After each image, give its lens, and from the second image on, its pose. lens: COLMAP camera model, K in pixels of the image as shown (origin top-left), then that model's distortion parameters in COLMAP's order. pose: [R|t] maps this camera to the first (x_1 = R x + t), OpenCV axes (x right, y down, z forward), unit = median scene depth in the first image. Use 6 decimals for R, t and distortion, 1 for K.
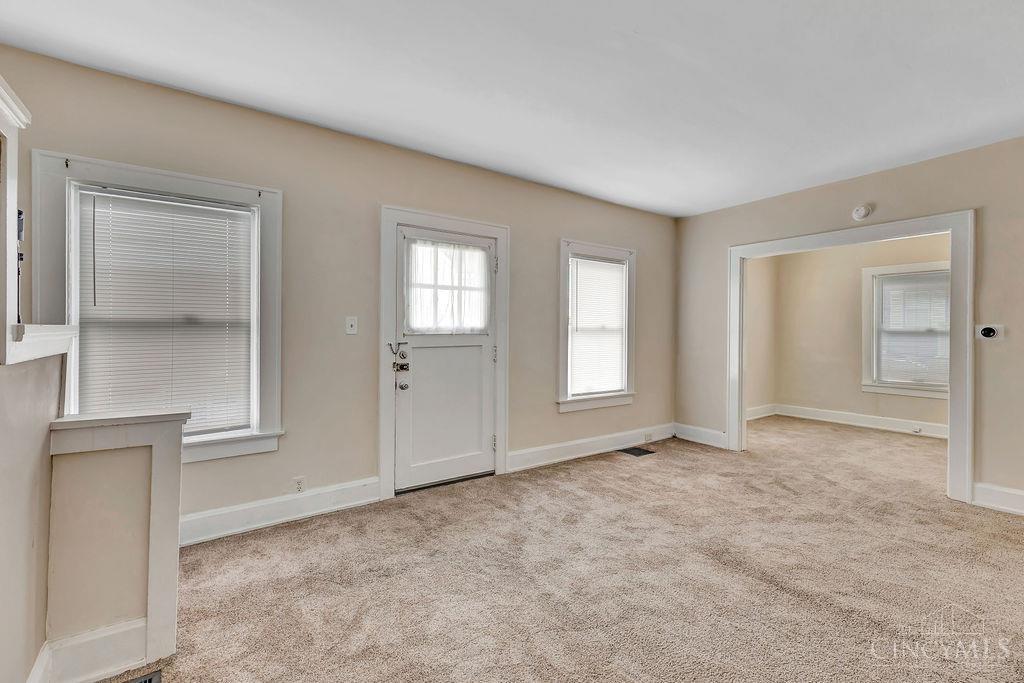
lens RADIAL K [[447.8, 0, 513.7], [0, 447.8, 328.9], [0, 0, 1]] dist [0.000458, 0.000017]
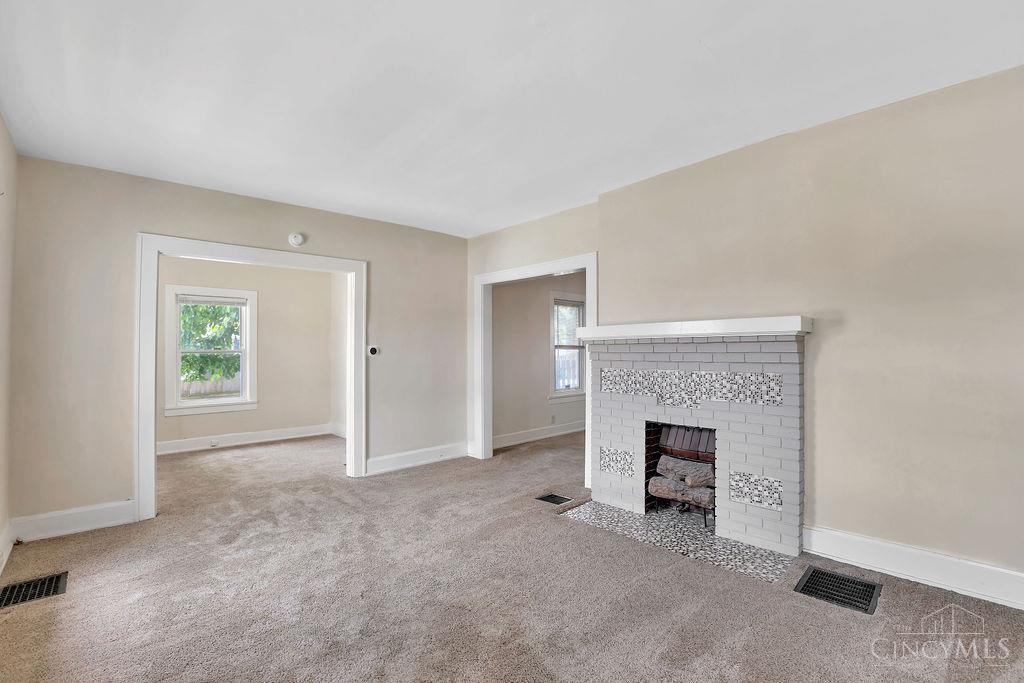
lens RADIAL K [[452.7, 0, 507.7], [0, 452.7, 347.0], [0, 0, 1]] dist [-0.037214, 0.000389]
pose [[-0.125940, 0.007147, 0.992012, -0.394092], [-0.000761, 0.999973, -0.007301, 0.004241], [-0.992038, -0.001674, -0.125931, 0.740551]]
